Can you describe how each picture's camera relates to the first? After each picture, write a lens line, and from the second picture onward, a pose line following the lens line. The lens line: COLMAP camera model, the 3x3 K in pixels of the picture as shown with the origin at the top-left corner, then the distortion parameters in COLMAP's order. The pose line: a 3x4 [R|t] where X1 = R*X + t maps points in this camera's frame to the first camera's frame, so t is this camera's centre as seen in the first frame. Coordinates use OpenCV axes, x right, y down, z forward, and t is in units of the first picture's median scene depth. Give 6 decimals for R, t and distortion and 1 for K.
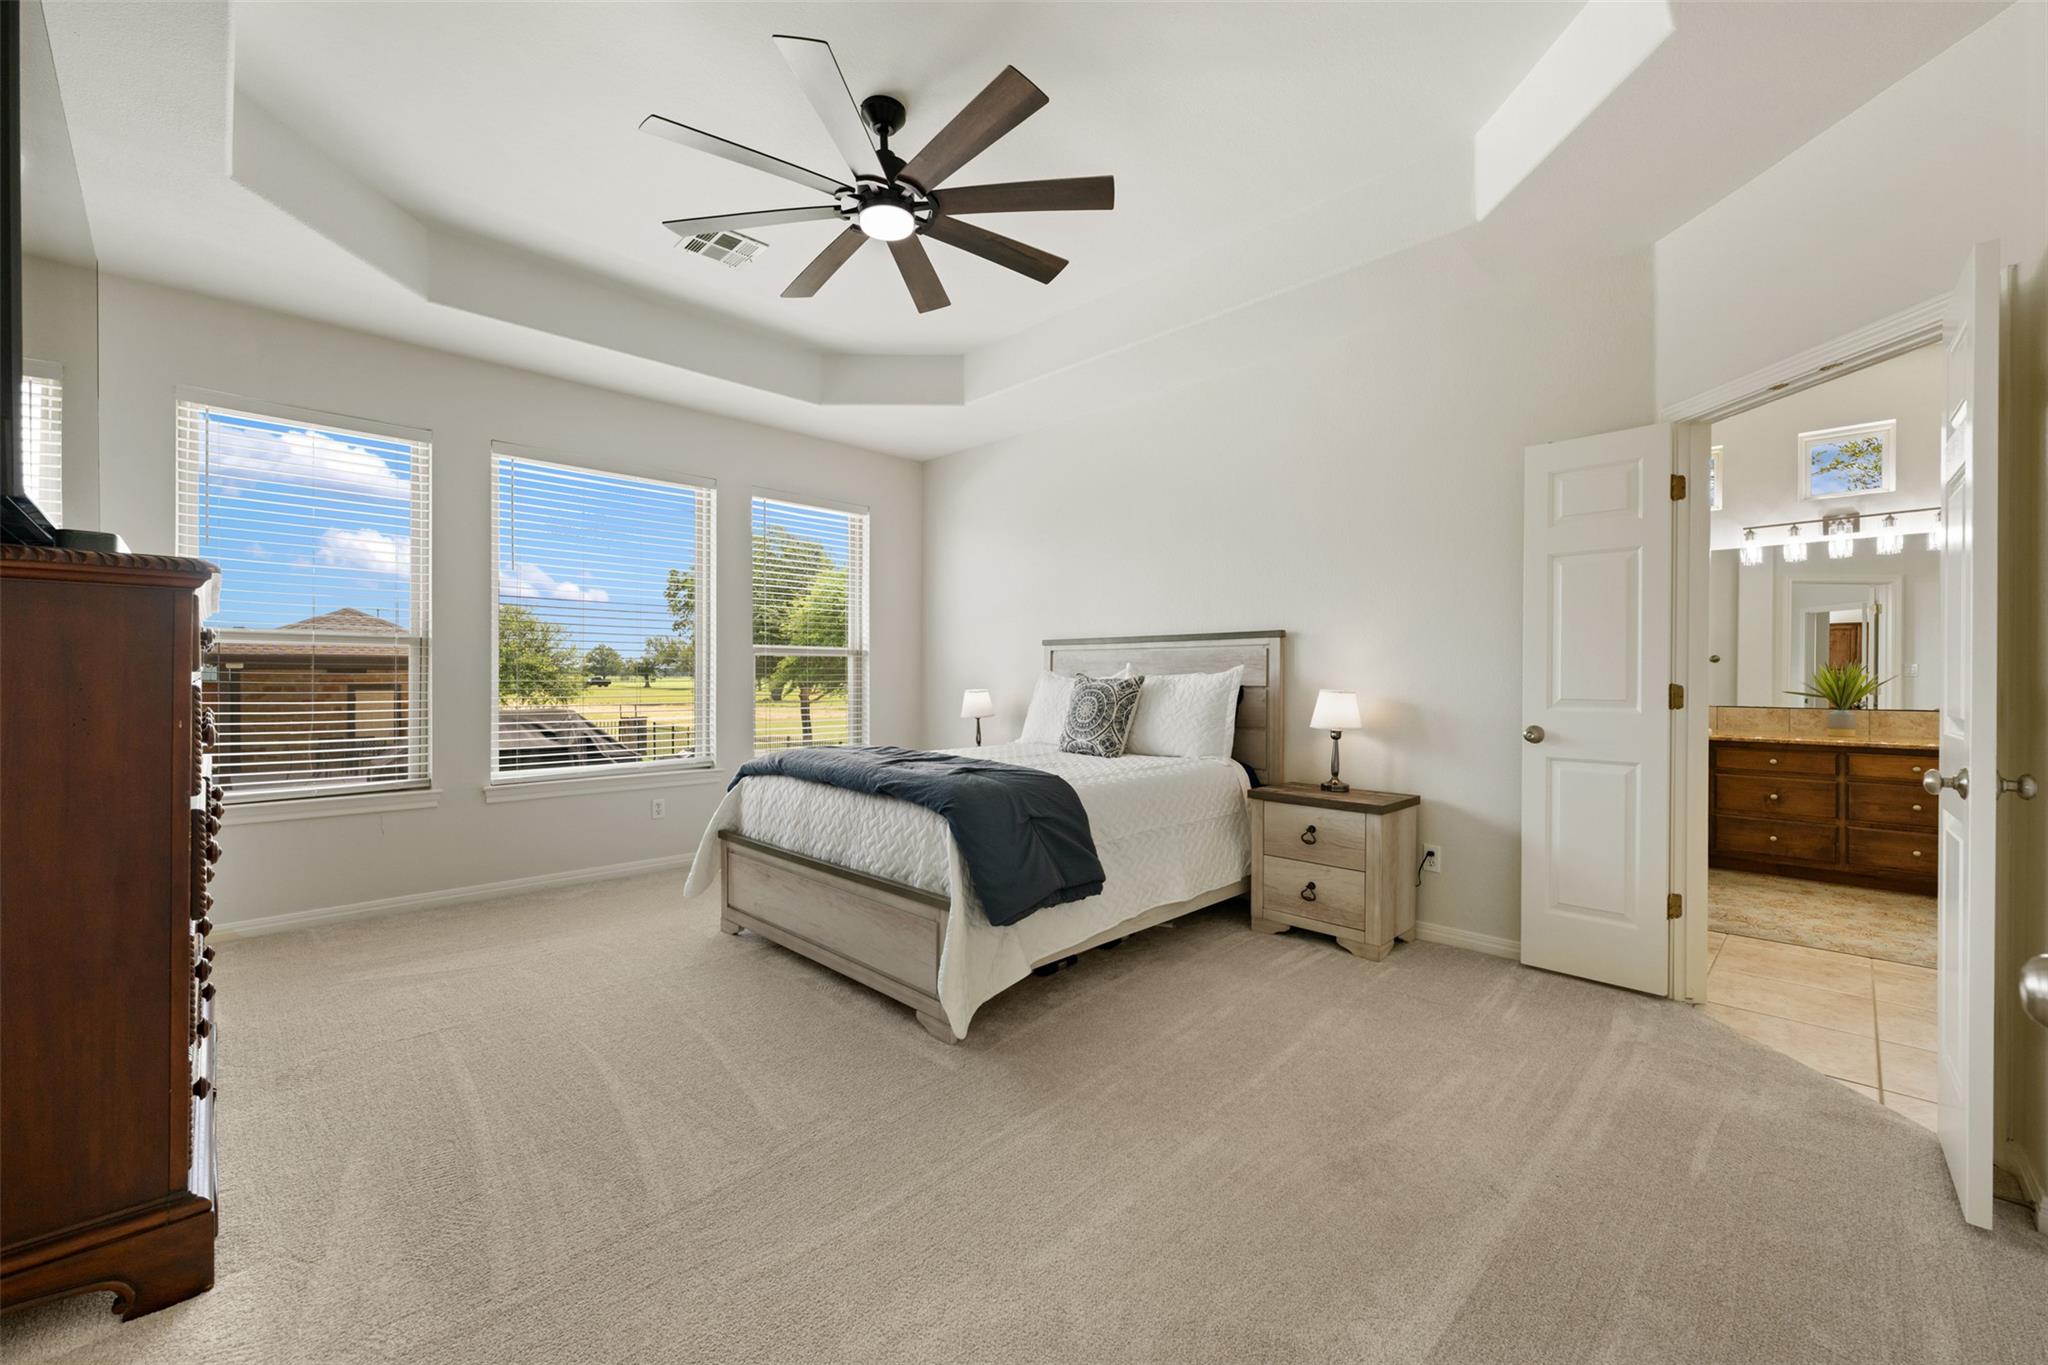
lens RADIAL K [[816.3, 0, 1019.8], [0, 816.3, 679.5], [0, 0, 1]] dist [0.000121, 0.000154]
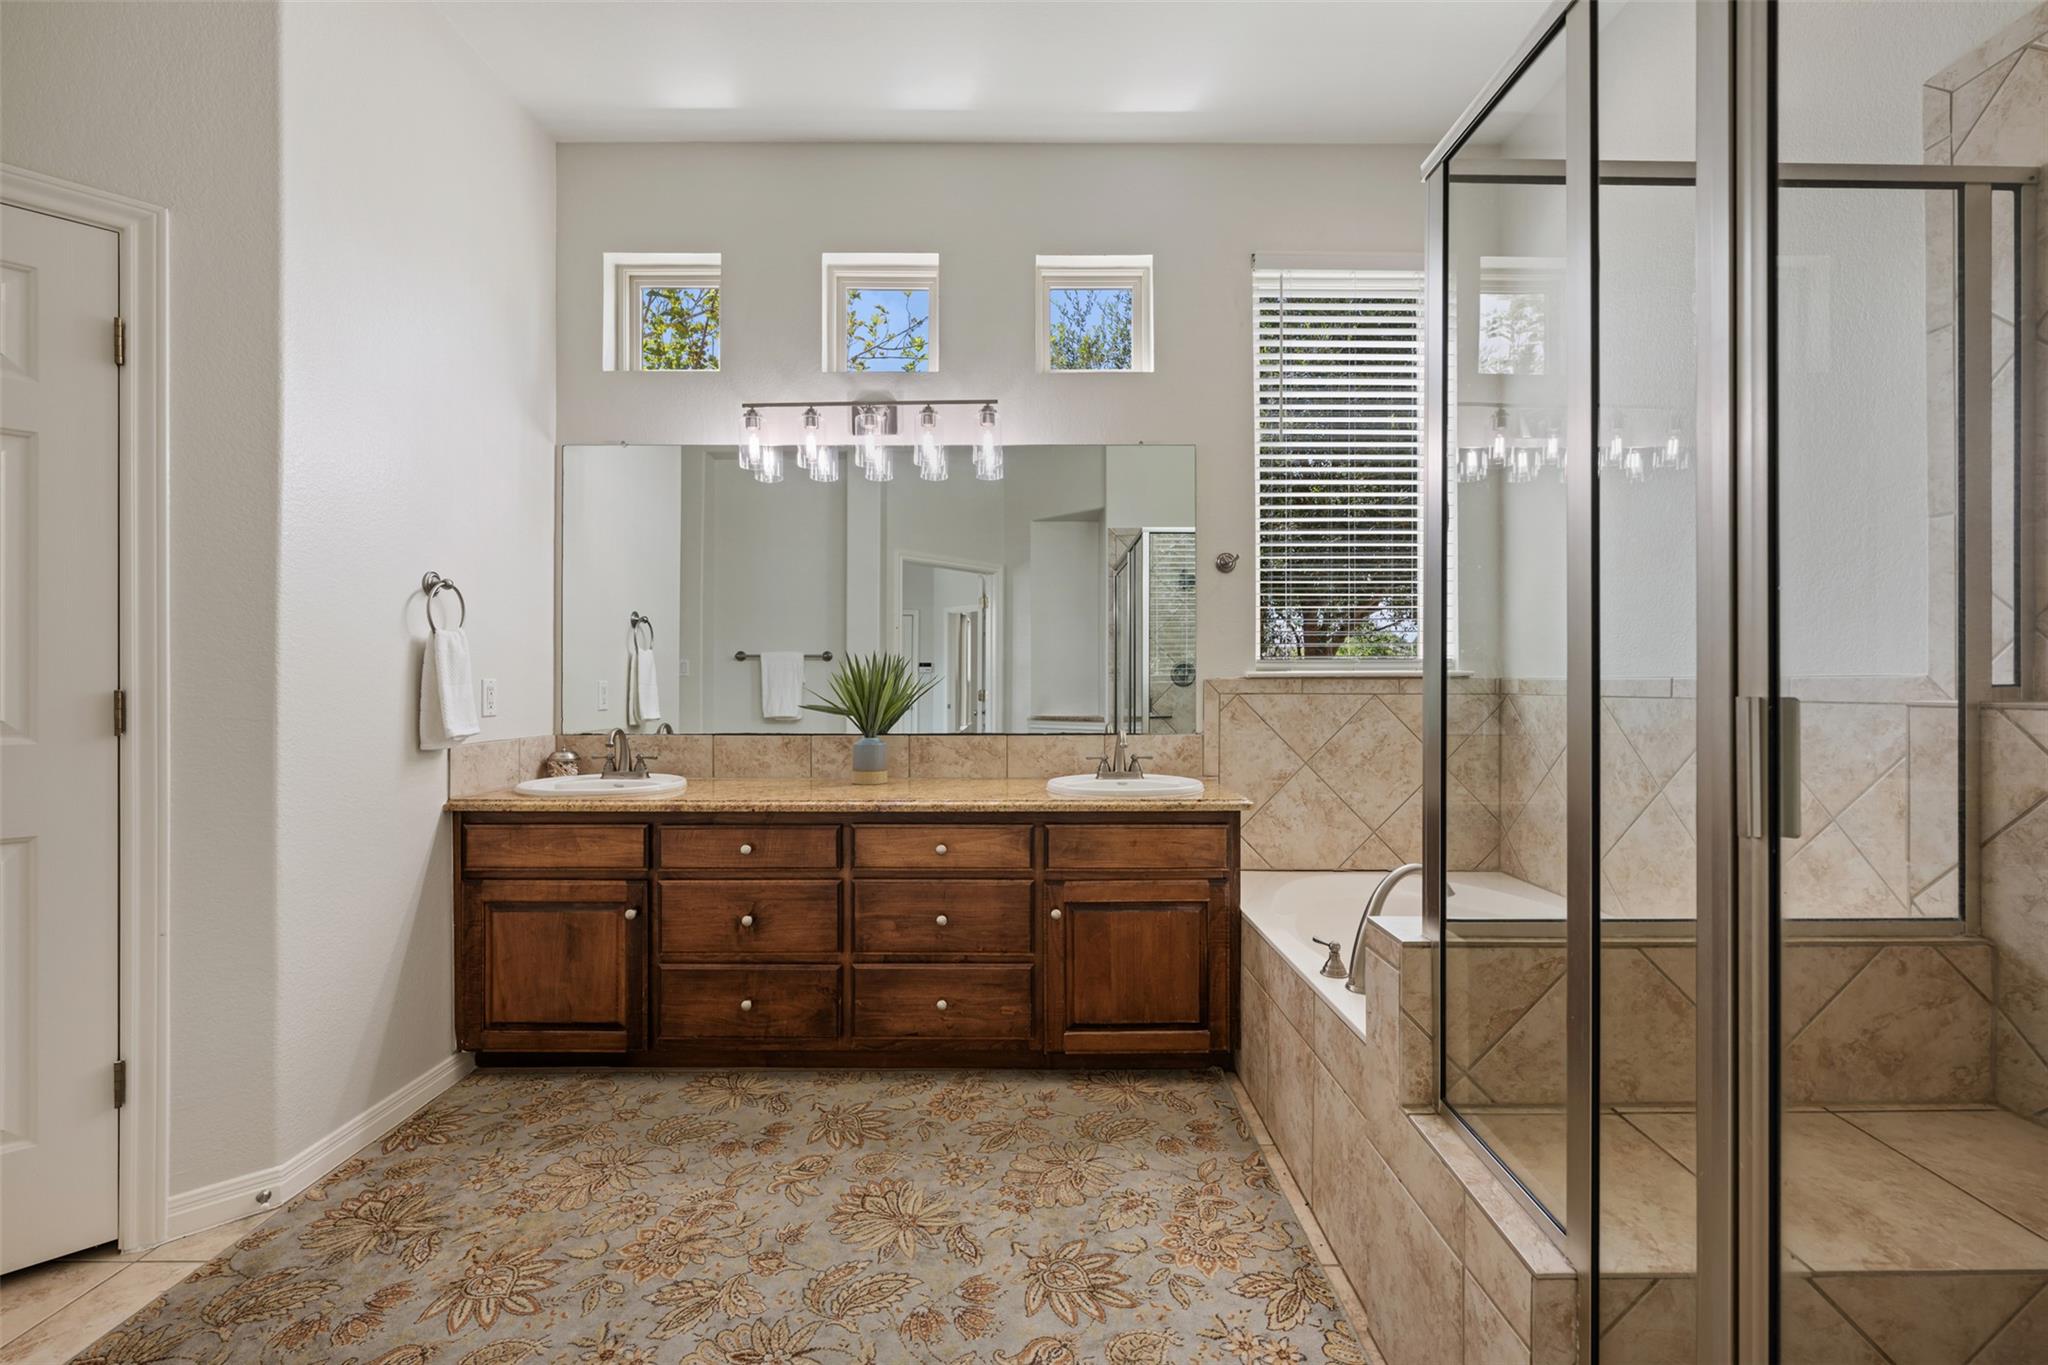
lens RADIAL K [[873.1, 0, 1026.2], [0, 873.1, 683.0], [0, 0, 1]] dist [-0.000541, 0.000176]
pose [[0.700773, -0.000746, 0.713384, 0.632511], [0.003660, 0.999990, -0.002550, 0.001554], [-0.713375, 0.004398, 0.700769, 0.482947]]
